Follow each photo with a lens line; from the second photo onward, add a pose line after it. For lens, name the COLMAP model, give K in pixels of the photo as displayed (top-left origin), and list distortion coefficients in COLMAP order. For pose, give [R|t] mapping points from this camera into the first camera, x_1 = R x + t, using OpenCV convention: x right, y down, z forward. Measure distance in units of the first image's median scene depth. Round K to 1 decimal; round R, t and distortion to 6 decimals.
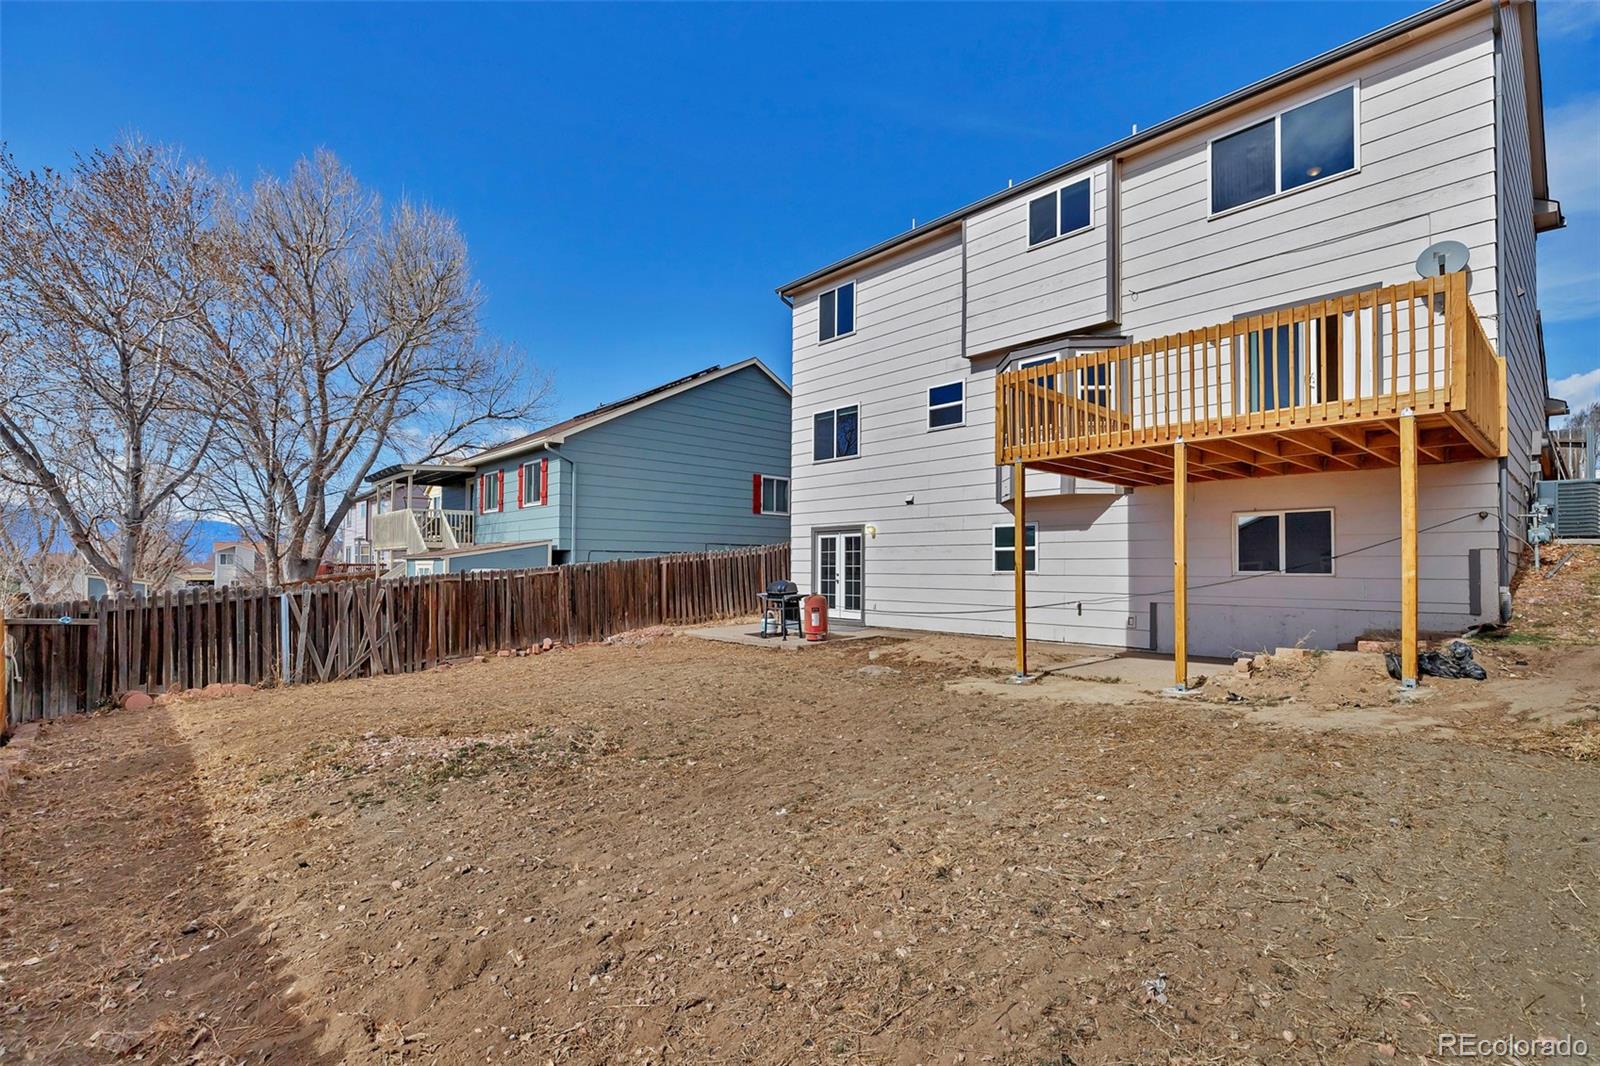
lens RADIAL K [[731.3, 0, 802.1], [0, 731.3, 564.4], [0, 0, 1]] dist [0.006792, 0.000682]
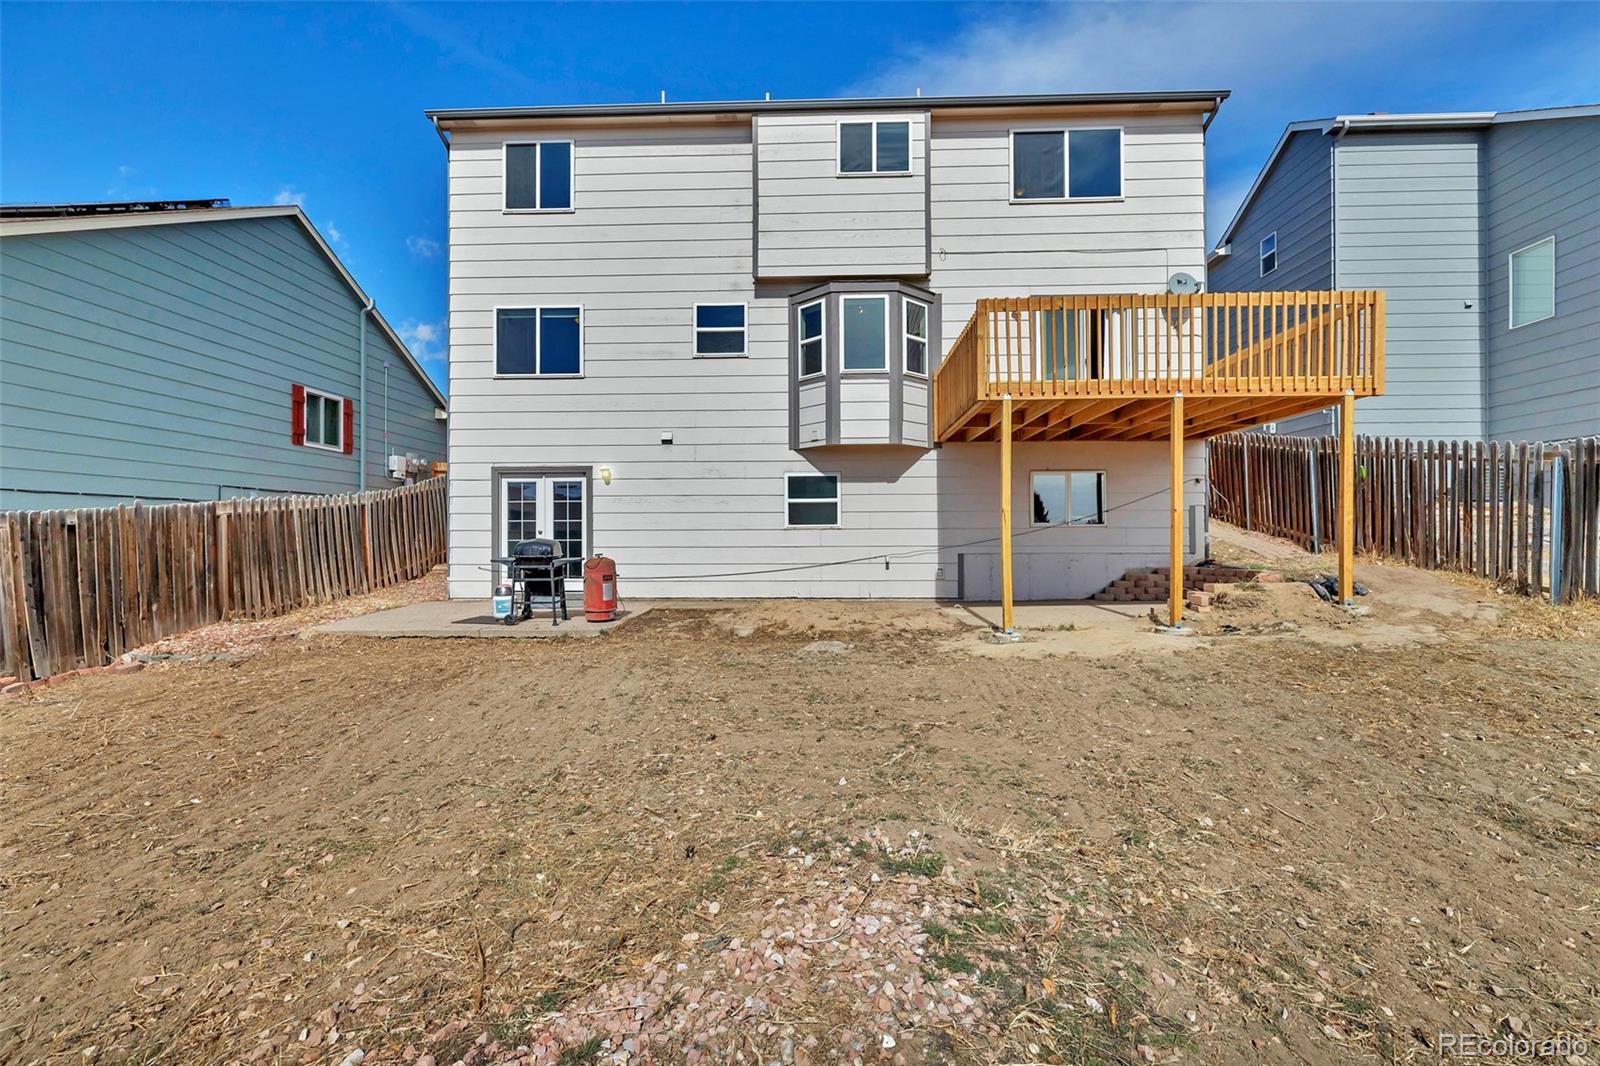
lens RADIAL K [[731.3, 0, 802.6], [0, 731.3, 537.8], [0, 0, 1]] dist [0.006792, 0.000682]
pose [[0.705819, -0.008393, 0.708342, -0.345677], [0.002343, 0.999952, 0.009514, 0.015454], [-0.708388, -0.005056, 0.705805, 0.346091]]
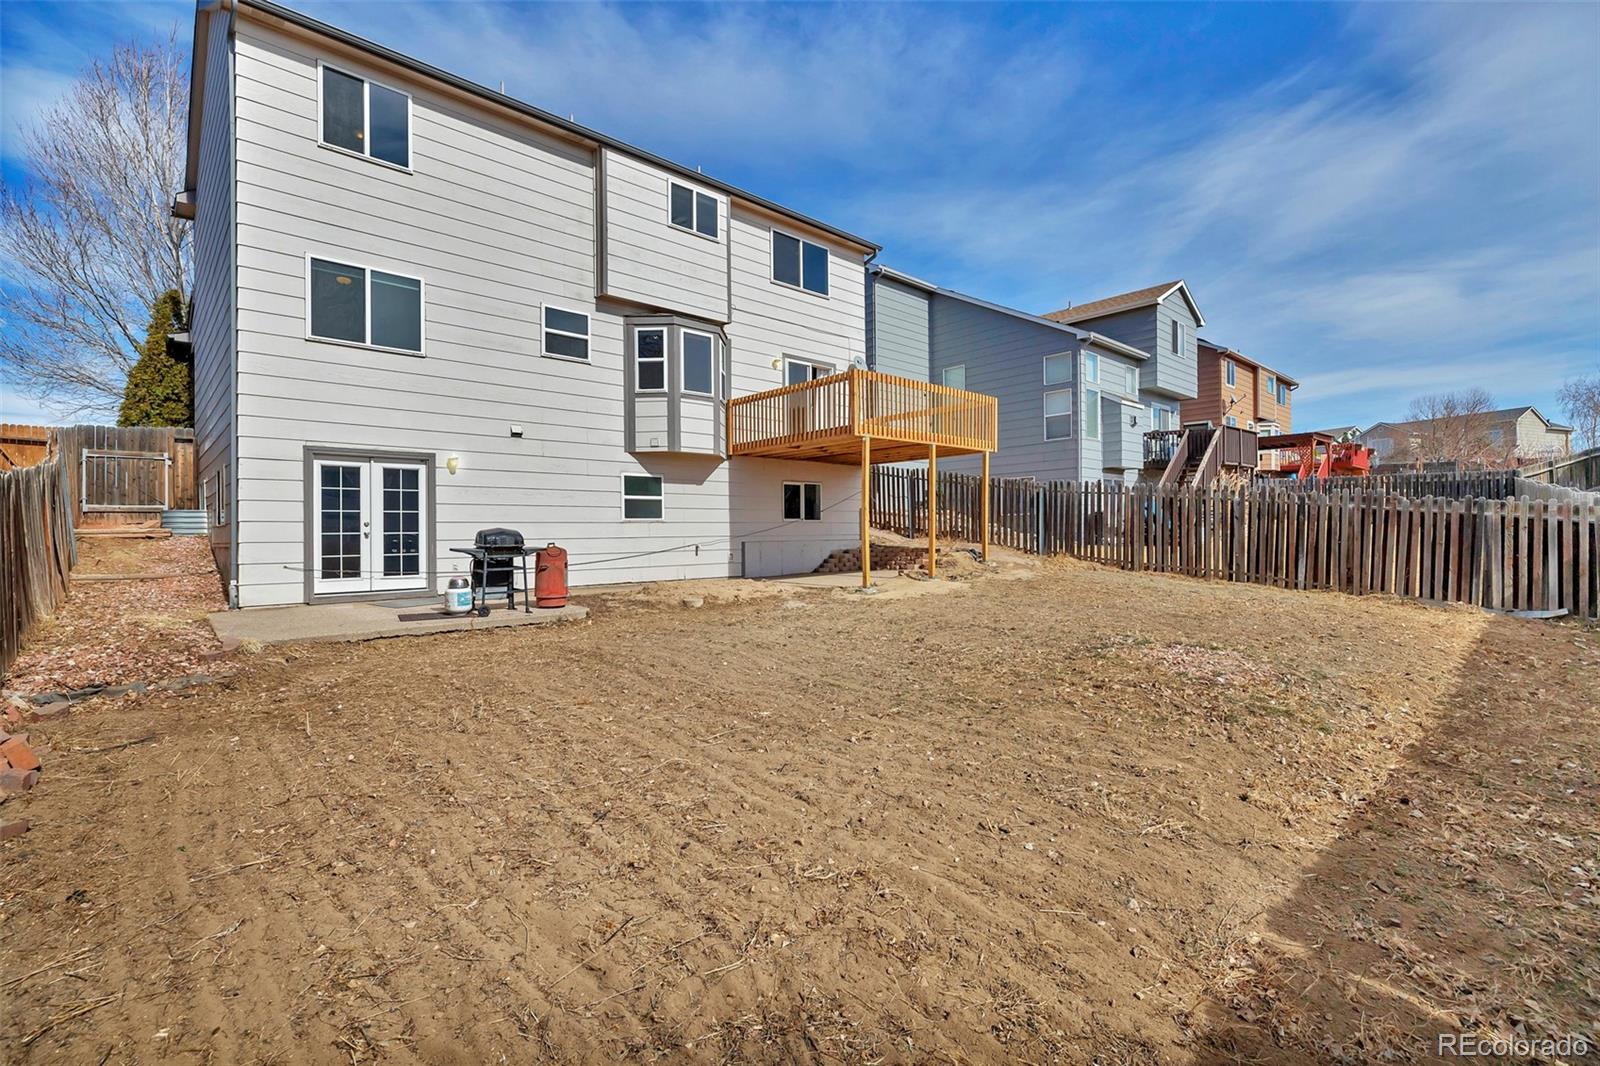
lens RADIAL K [[731.3, 0, 796.6], [0, 731.3, 542.1], [0, 0, 1]] dist [0.006792, 0.000682]
pose [[-0.001191, -0.018974, 0.999819, -0.725530], [0.002268, 0.999817, 0.018977, 0.022039], [-0.999997, 0.002290, -0.001148, 0.740179]]
